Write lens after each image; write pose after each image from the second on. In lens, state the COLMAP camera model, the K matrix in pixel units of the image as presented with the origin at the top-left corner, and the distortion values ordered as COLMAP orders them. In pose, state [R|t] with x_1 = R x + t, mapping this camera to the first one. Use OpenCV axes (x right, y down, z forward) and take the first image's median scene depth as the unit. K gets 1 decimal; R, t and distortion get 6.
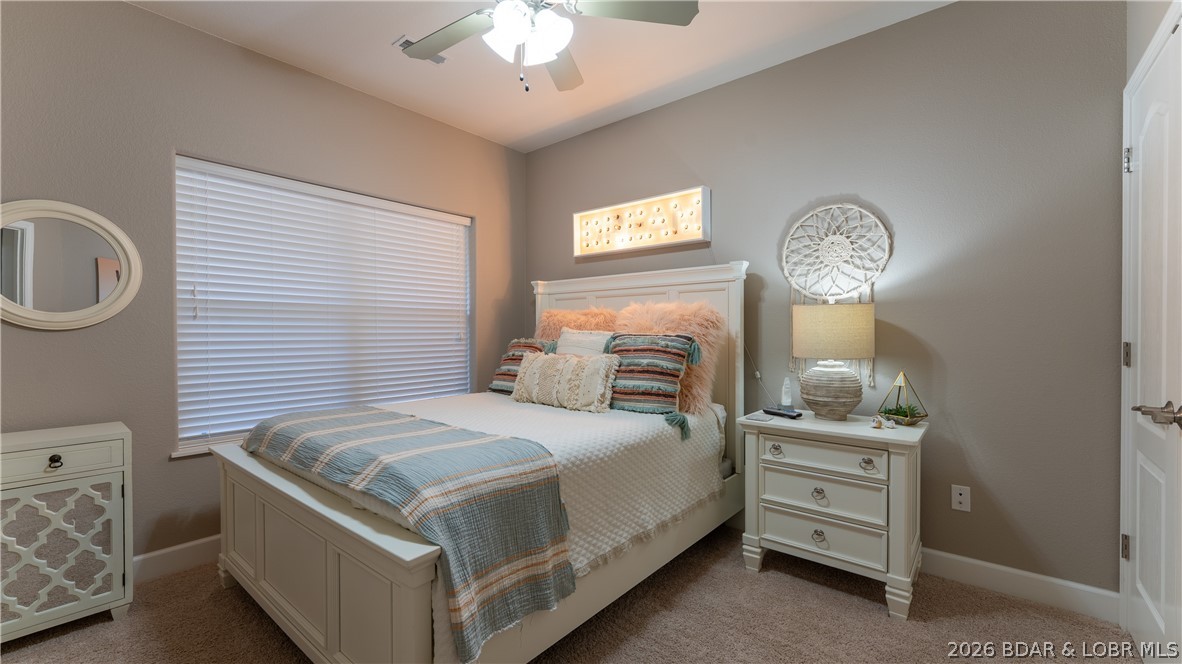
lens RADIAL K [[490.9, 0, 587.6], [0, 490.9, 334.6], [0, 0, 1]] dist [0.003718, -0.001243]
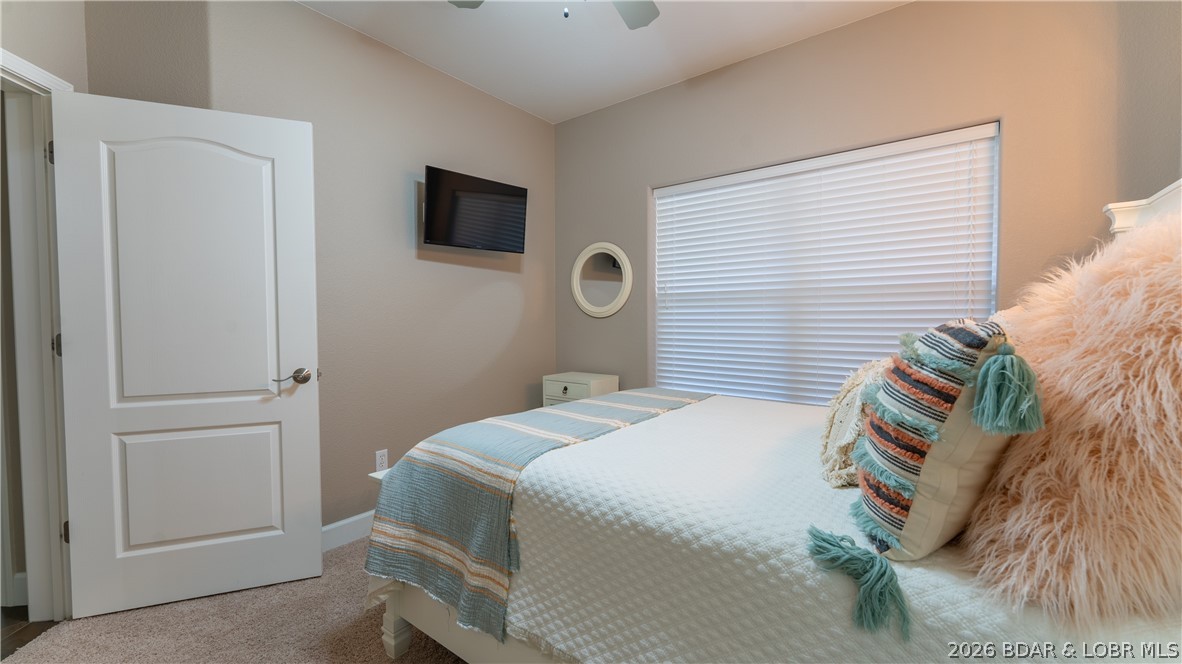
lens RADIAL K [[490.9, 0, 593.7], [0, 490.9, 332.6], [0, 0, 1]] dist [0.003718, -0.001243]
pose [[0.015575, 0.030918, -0.999401, 0.658580], [-0.000688, 0.999522, 0.030911, -0.009182], [0.999878, 0.000207, 0.015588, 0.978299]]
